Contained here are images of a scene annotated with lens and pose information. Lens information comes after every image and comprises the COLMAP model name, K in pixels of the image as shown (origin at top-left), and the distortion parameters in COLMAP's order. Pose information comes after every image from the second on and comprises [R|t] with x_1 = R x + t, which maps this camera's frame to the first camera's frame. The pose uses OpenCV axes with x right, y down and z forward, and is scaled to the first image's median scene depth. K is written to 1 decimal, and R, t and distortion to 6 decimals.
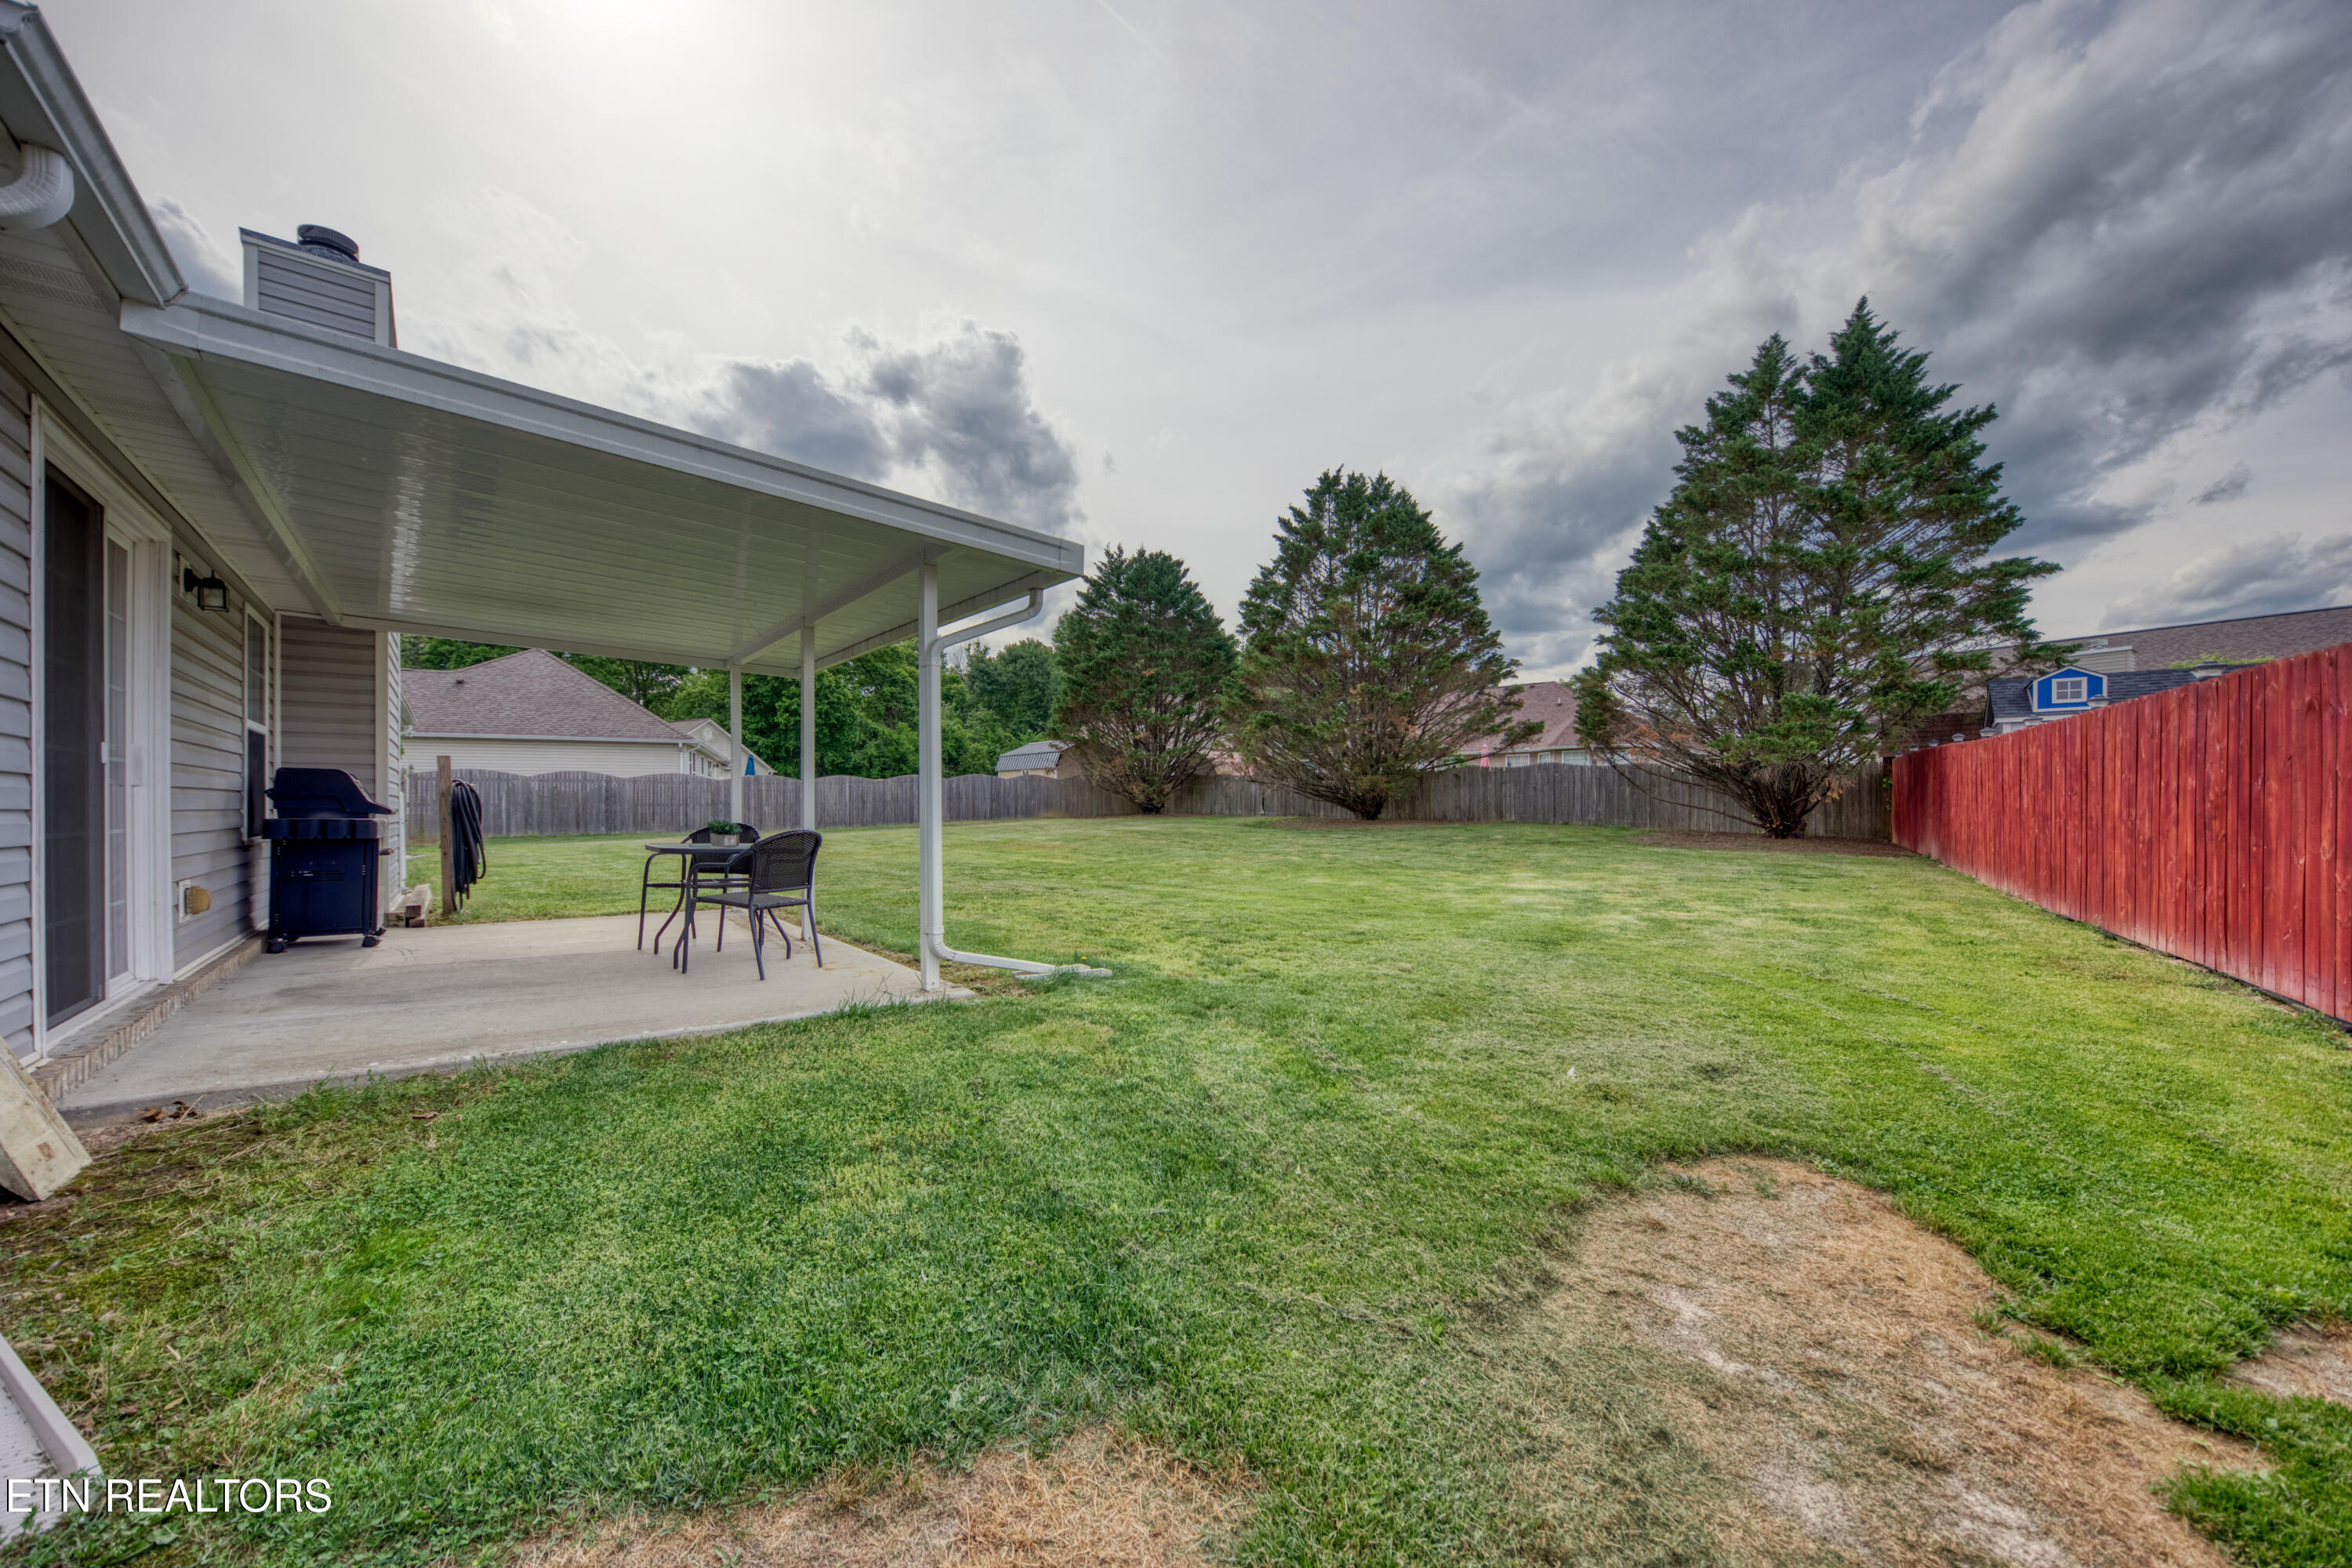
lens RADIAL K [[829.2, 0, 1162.7], [0, 829.2, 813.9], [0, 0, 1]] dist [0.019073, 0.000018]
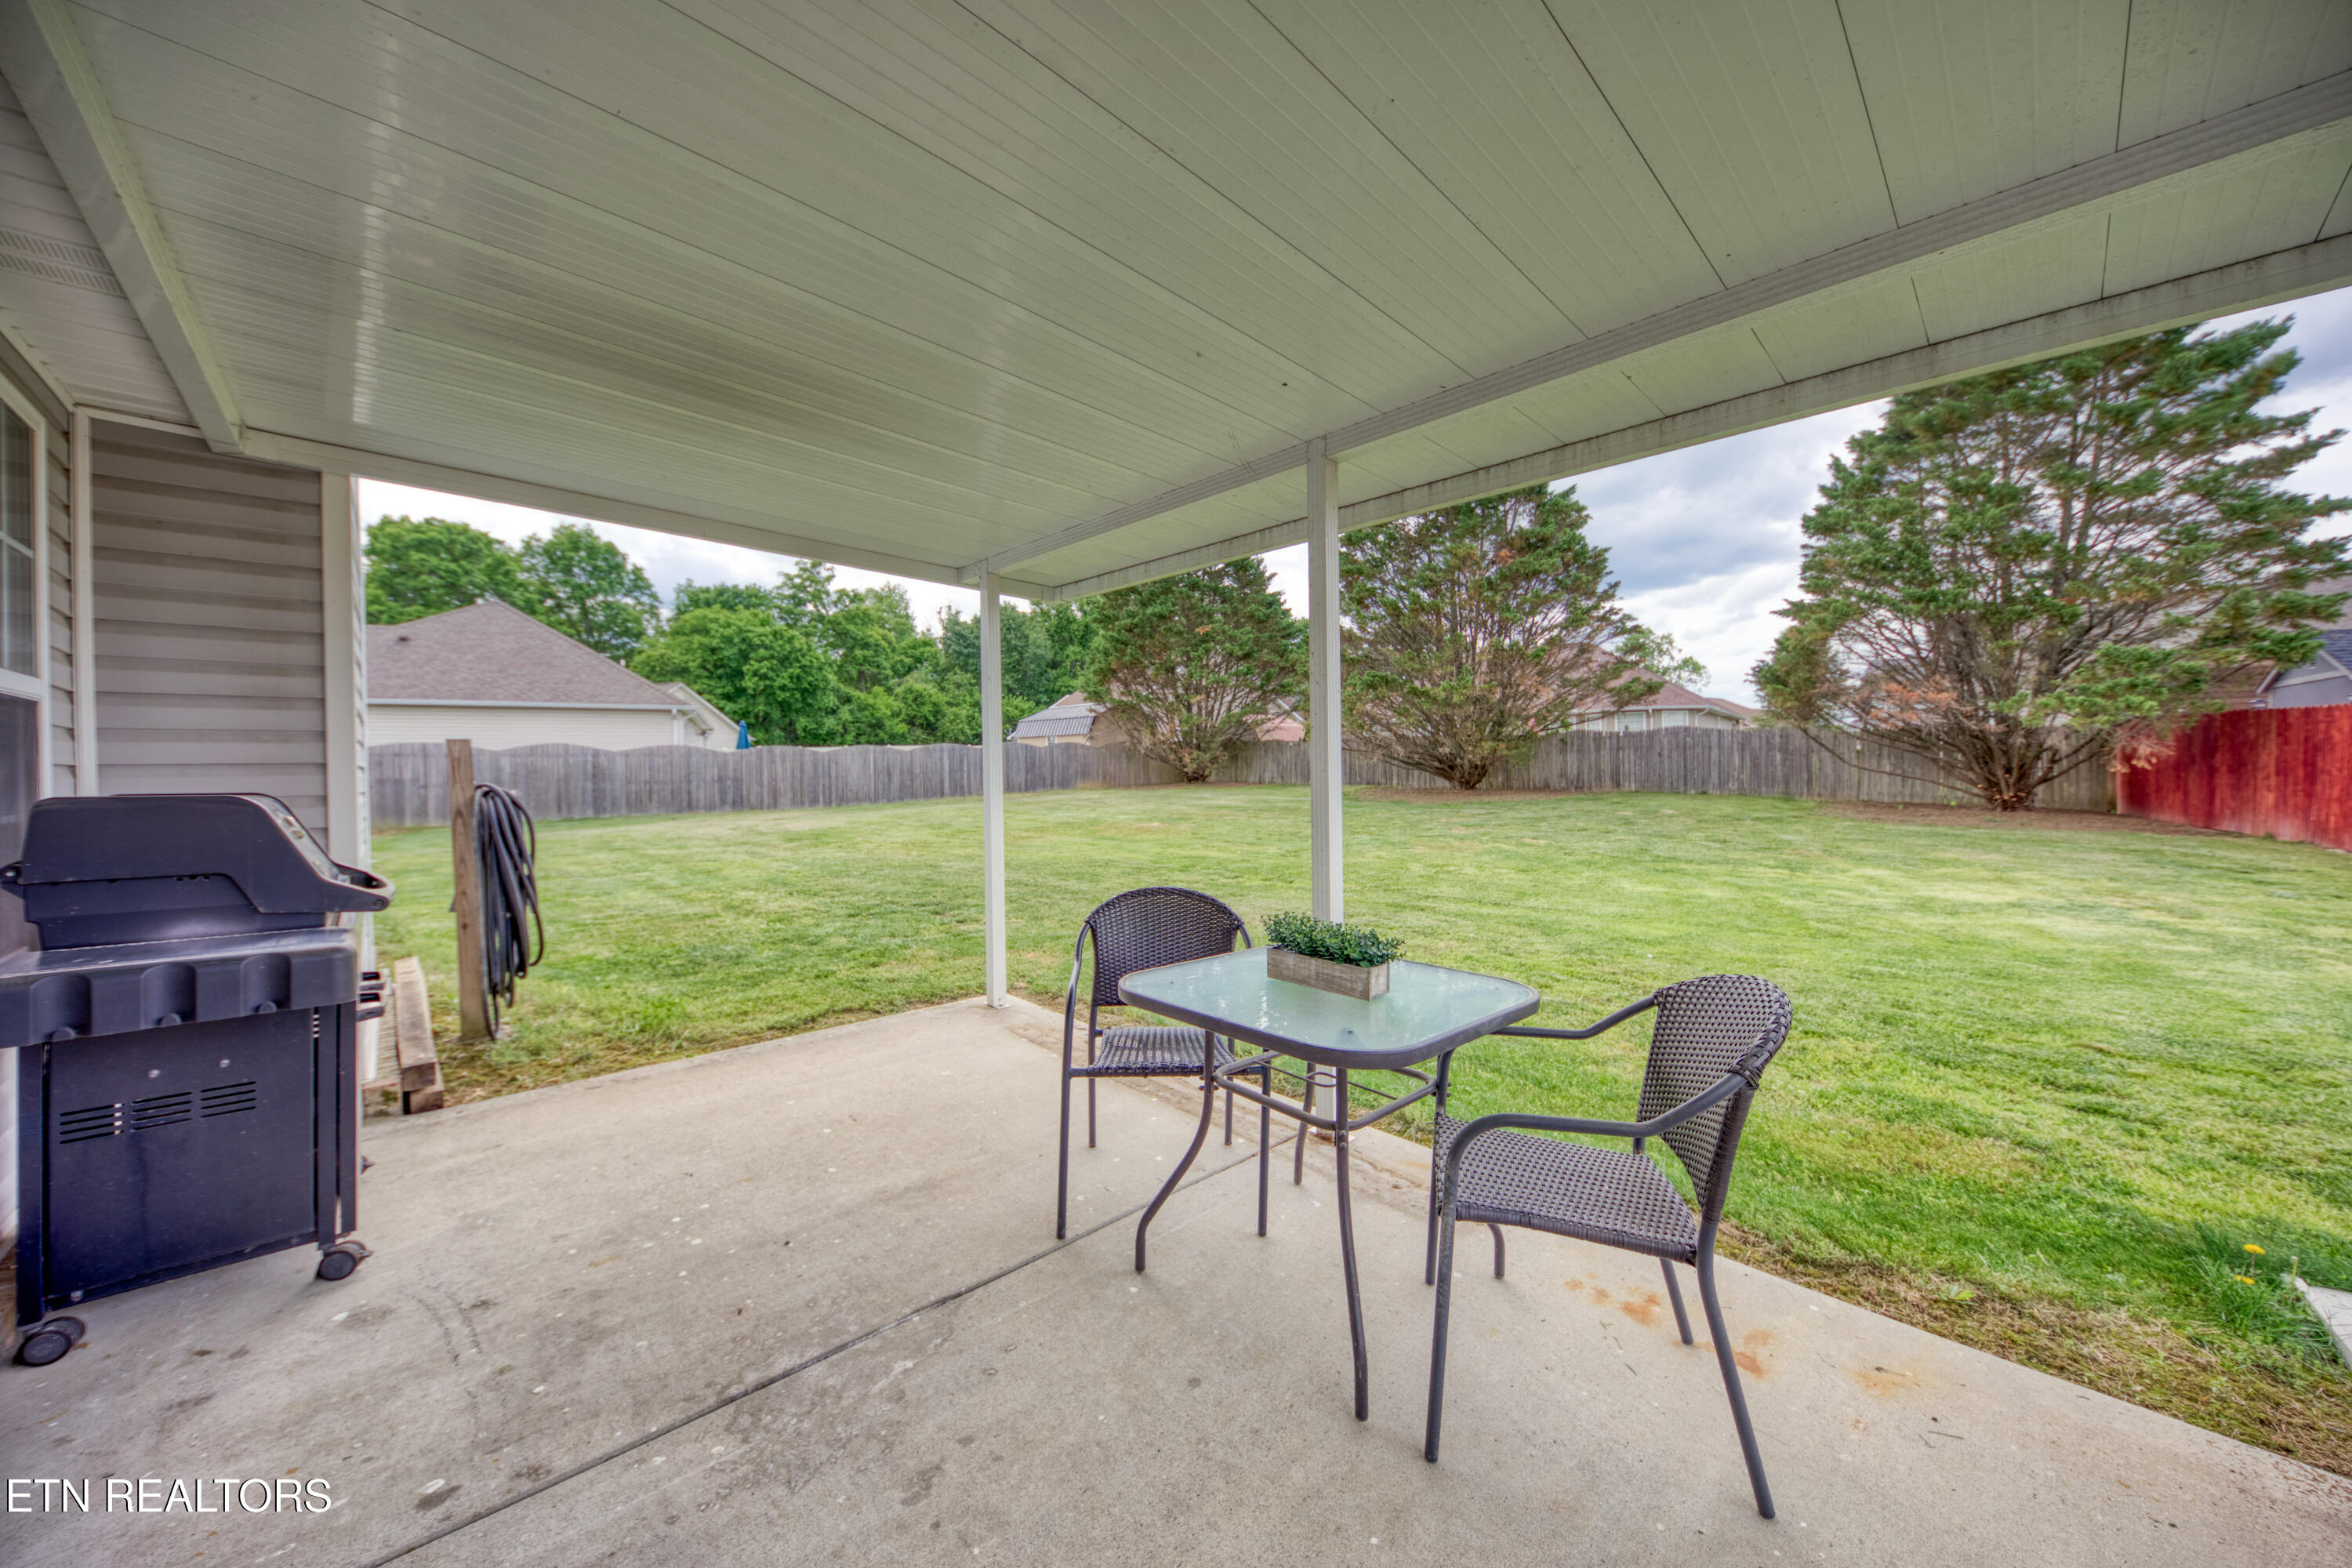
lens RADIAL K [[818.4, 0, 1185.3], [0, 818.4, 780.7], [0, 0, 1]] dist [0.018267, -0.000224]
pose [[0.997778, -0.010782, 0.065744, -0.119641], [0.010450, 0.999931, 0.005396, -0.011228], [-0.065797, -0.004697, 0.997822, 0.123833]]
